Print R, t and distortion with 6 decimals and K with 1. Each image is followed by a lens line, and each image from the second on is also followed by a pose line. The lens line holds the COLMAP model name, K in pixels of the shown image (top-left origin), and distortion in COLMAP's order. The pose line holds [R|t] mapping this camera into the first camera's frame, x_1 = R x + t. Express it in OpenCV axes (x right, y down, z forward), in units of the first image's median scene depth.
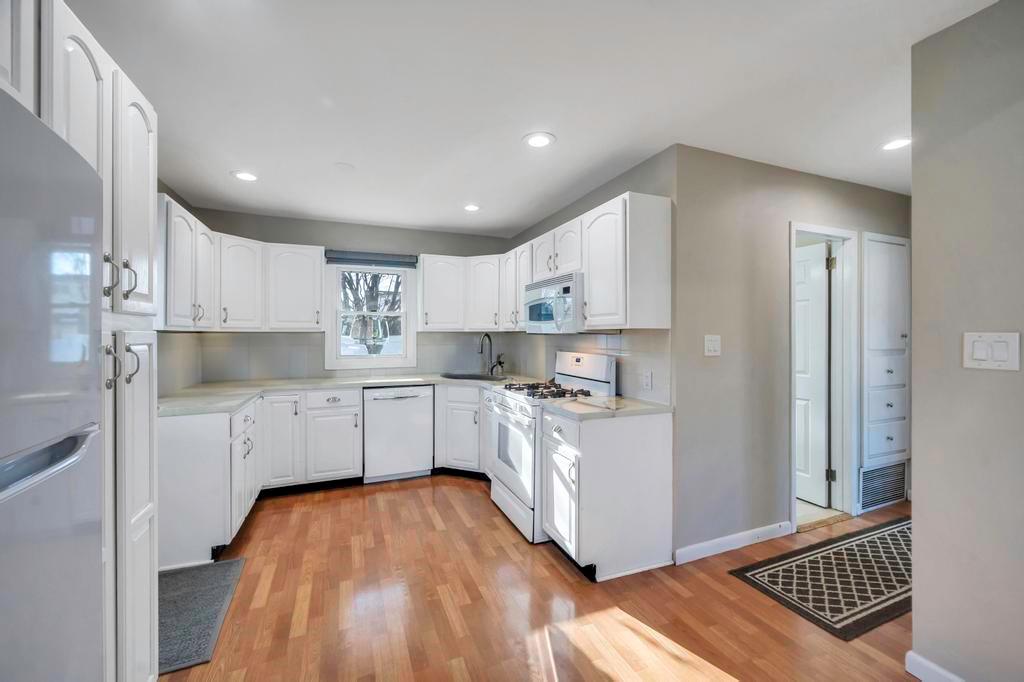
lens RADIAL K [[405.2, 0, 513.8], [0, 405.2, 335.6], [0, 0, 1]] dist [-0.000456, 0.000120]
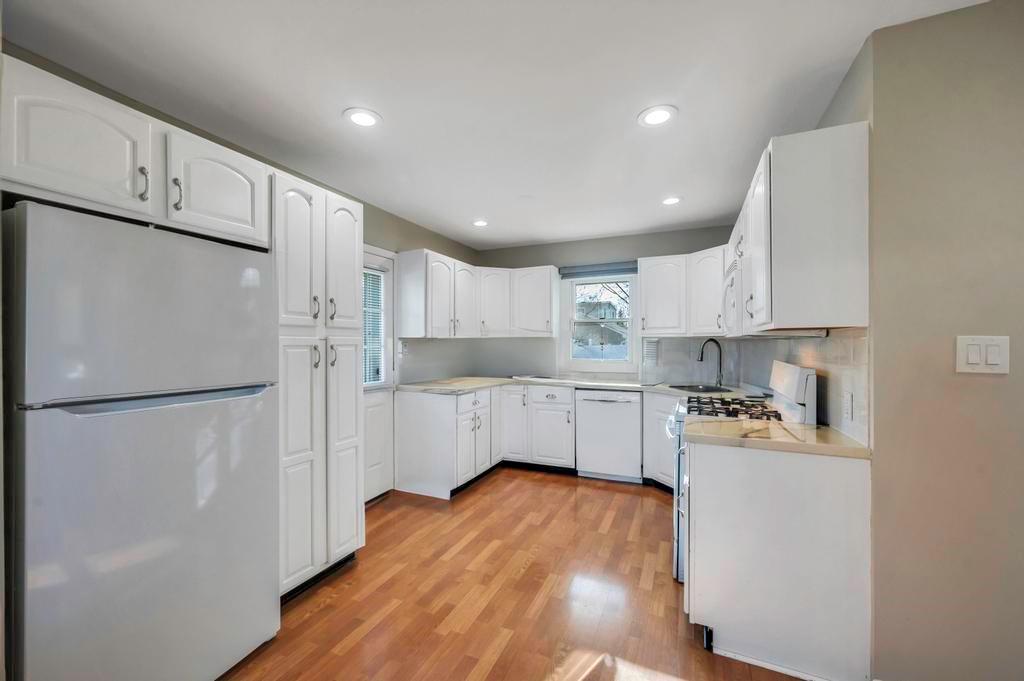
lens RADIAL K [[407.1, 0, 514.9], [0, 407.1, 341.8], [0, 0, 1]] dist [-0.000008, 0.000098]
pose [[0.697333, -0.003876, -0.716737, 0.339958], [0.000896, 0.999989, -0.004536, 0.006947], [0.716747, 0.002521, 0.697329, 0.117186]]
